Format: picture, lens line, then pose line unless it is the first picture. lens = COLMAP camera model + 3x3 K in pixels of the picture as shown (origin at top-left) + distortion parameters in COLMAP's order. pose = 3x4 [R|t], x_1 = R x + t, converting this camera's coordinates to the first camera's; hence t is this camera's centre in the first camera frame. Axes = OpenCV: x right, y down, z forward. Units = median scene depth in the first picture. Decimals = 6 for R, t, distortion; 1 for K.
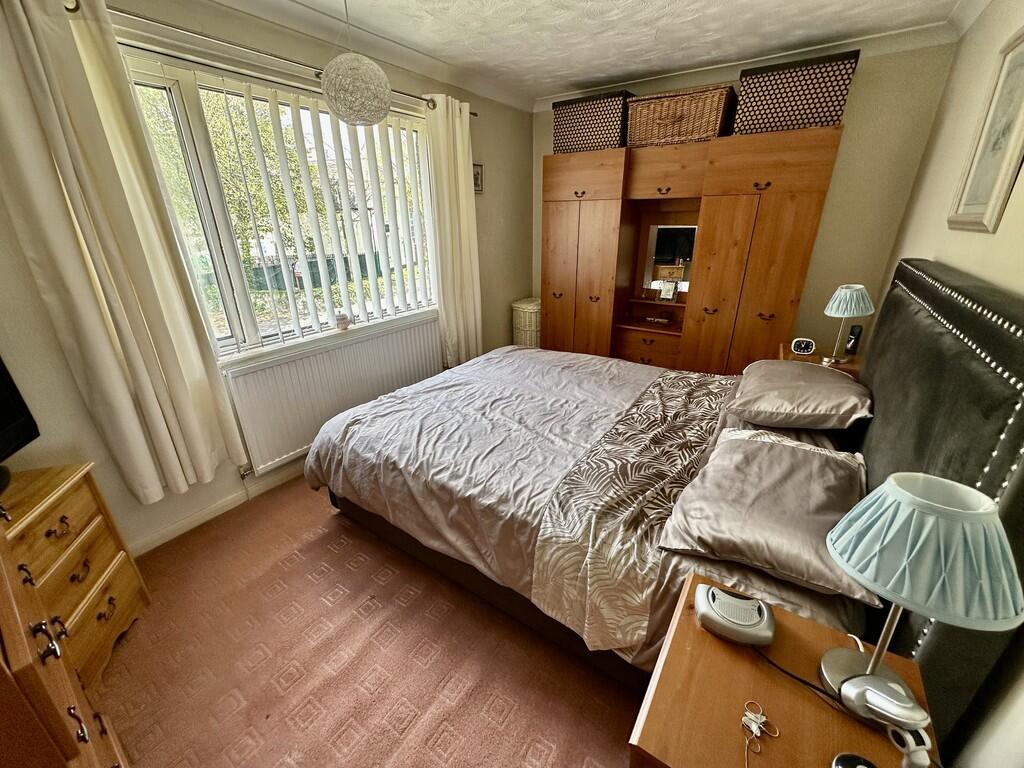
lens RADIAL K [[412.3, 0, 509.6], [0, 412.3, 381.6], [0, 0, 1]] dist [0.008147, -0.001068]
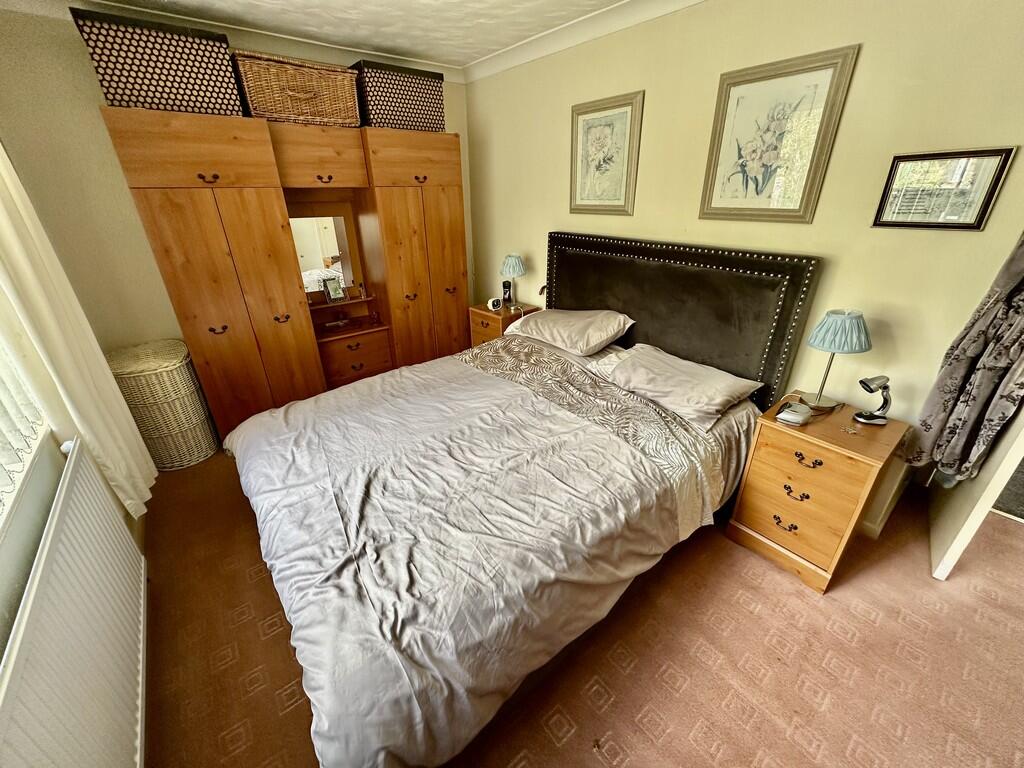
lens RADIAL K [[412.3, 0, 510.1], [0, 412.3, 383.1], [0, 0, 1]] dist [0.008147, -0.001068]
pose [[0.288502, -0.403997, 0.868074, -0.556905], [0.363278, 0.885020, 0.291149, -0.237642], [-0.885887, 0.231355, 0.402094, 0.497003]]
